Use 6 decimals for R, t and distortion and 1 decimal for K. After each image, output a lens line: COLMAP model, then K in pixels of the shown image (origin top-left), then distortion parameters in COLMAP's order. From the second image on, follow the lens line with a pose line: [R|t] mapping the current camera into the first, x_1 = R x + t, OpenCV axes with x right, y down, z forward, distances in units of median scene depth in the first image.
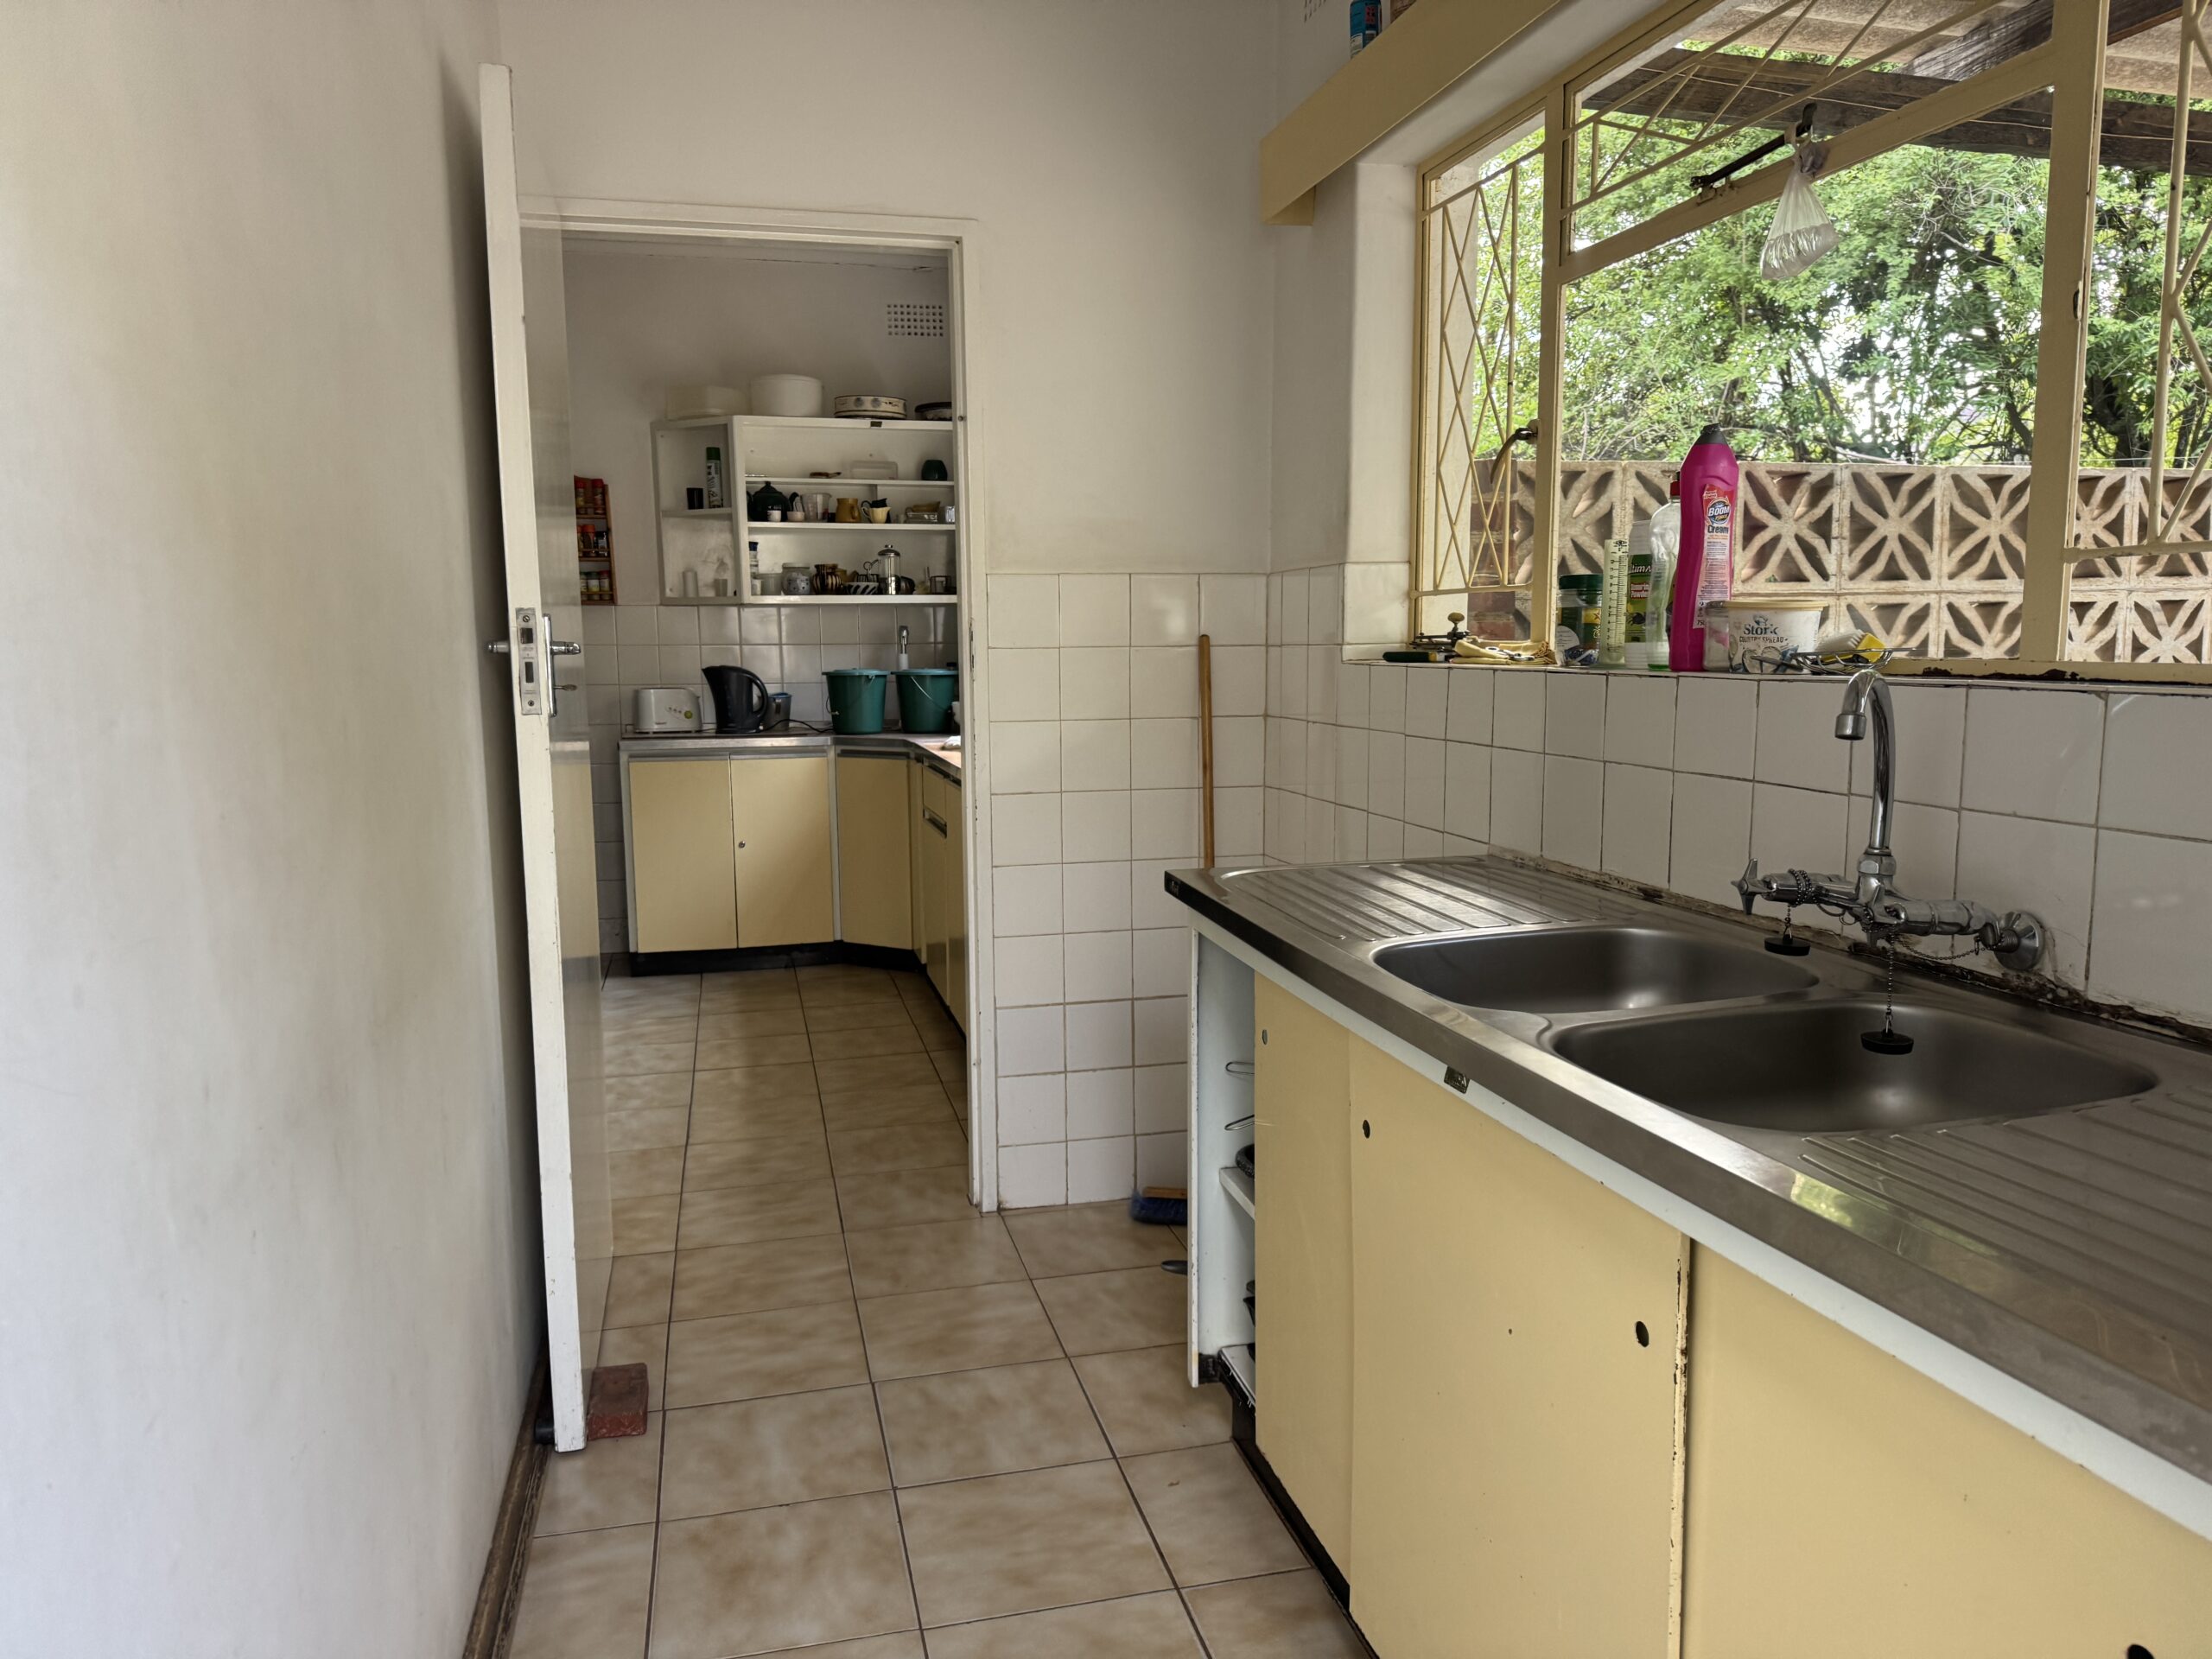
lens RADIAL K [[1565.2, 0, 1108.8], [0, 1565.2, 828.6], [0, 0, 1]] dist [0.013272, -0.009205]
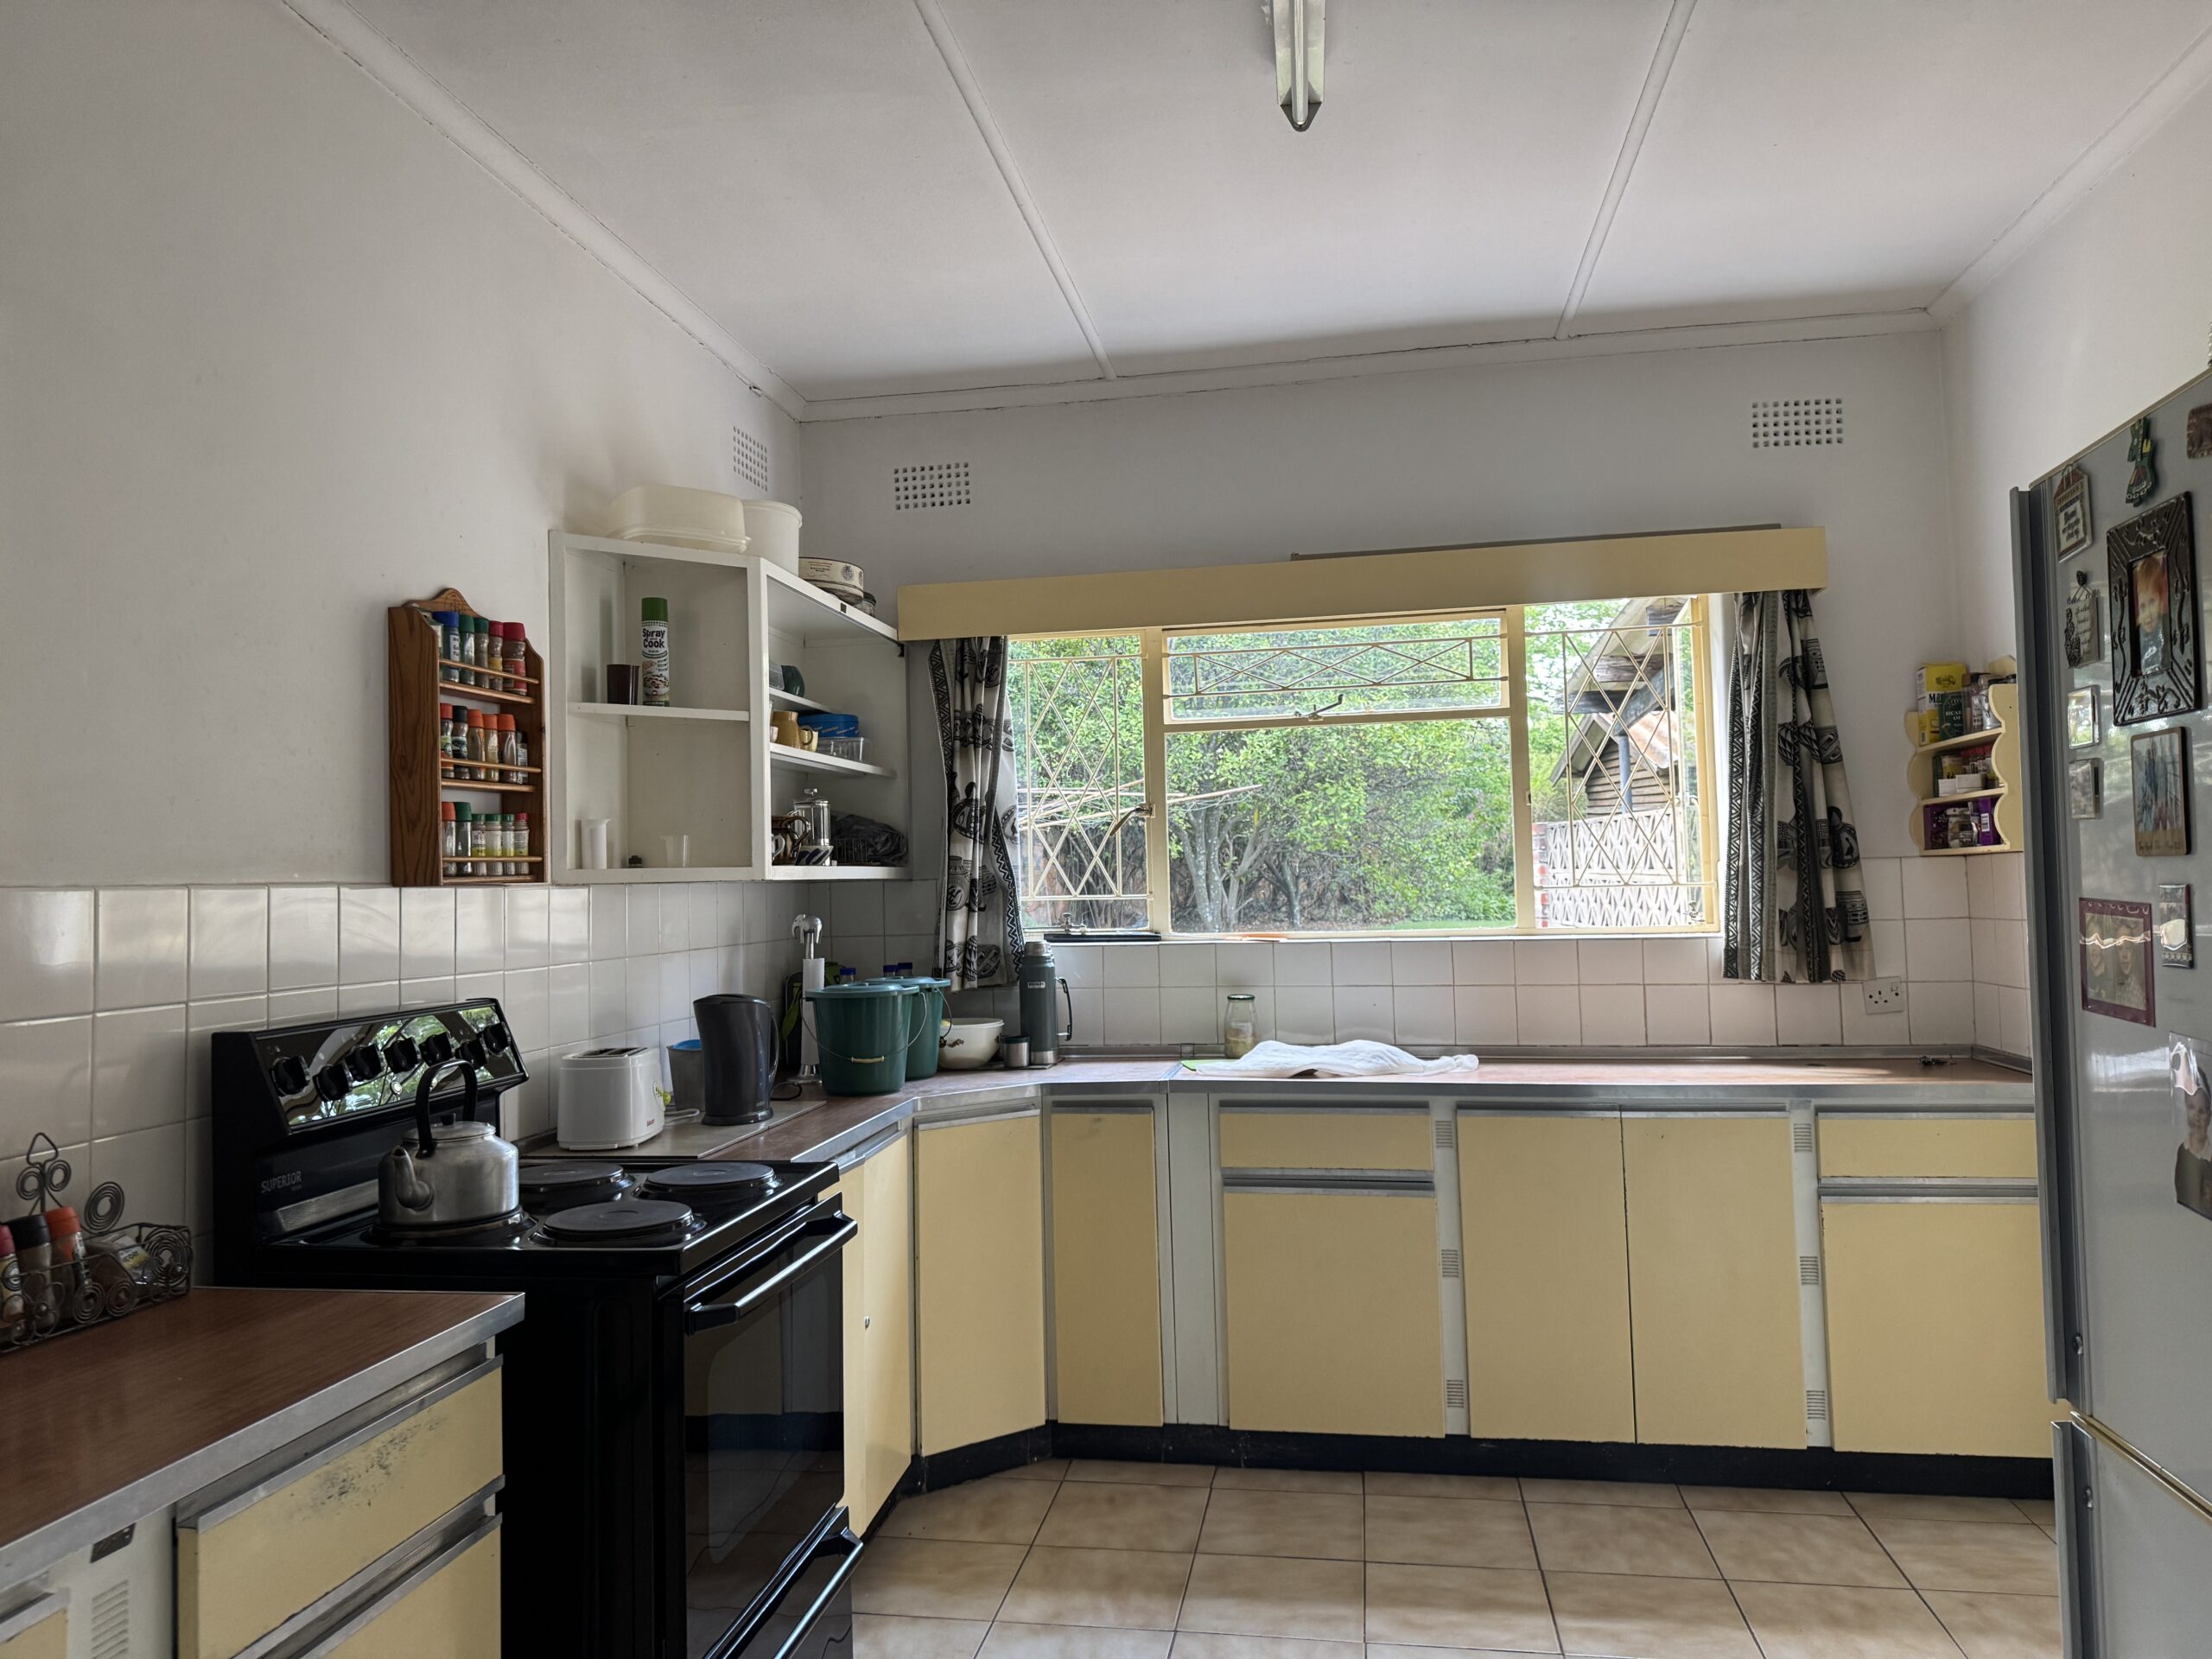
lens RADIAL K [[1565.2, 0, 1119.1], [0, 1565.2, 816.0], [0, 0, 1]] dist [0.013272, -0.009205]
pose [[0.393786, 0.050709, 0.917802, -0.872897], [0.132989, 0.984829, -0.111472, -0.113304], [-0.909531, 0.165954, 0.381068, 0.846216]]
